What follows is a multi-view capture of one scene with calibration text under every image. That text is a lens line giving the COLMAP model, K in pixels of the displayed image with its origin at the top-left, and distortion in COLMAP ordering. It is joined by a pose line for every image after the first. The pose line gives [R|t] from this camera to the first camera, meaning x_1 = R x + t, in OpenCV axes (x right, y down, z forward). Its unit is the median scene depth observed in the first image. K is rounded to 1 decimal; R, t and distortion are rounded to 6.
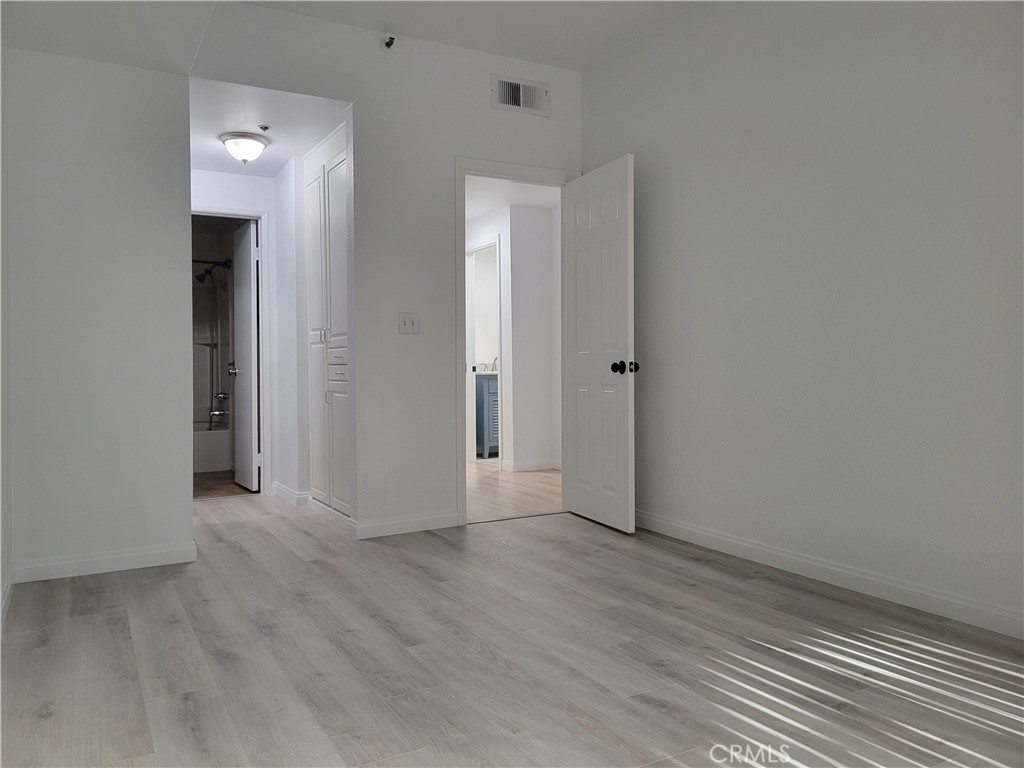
lens RADIAL K [[768.1, 0, 508.8], [0, 768.1, 382.6], [0, 0, 1]] dist [0.010948, 0.002945]
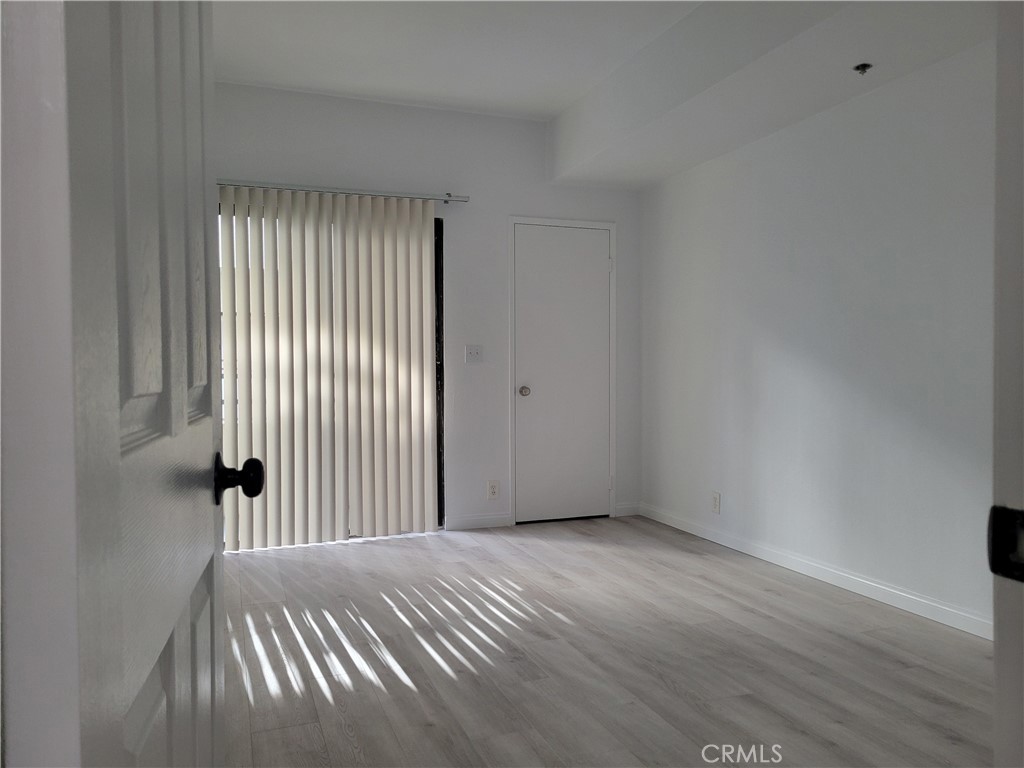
lens RADIAL K [[768.1, 0, 512.1], [0, 768.1, 383.0], [0, 0, 1]] dist [0.010948, 0.002945]
pose [[-0.988769, 0.011537, 0.149007, 0.021891], [0.017236, 0.999166, 0.037015, -0.105010], [-0.148456, 0.039167, -0.988143, 2.209081]]
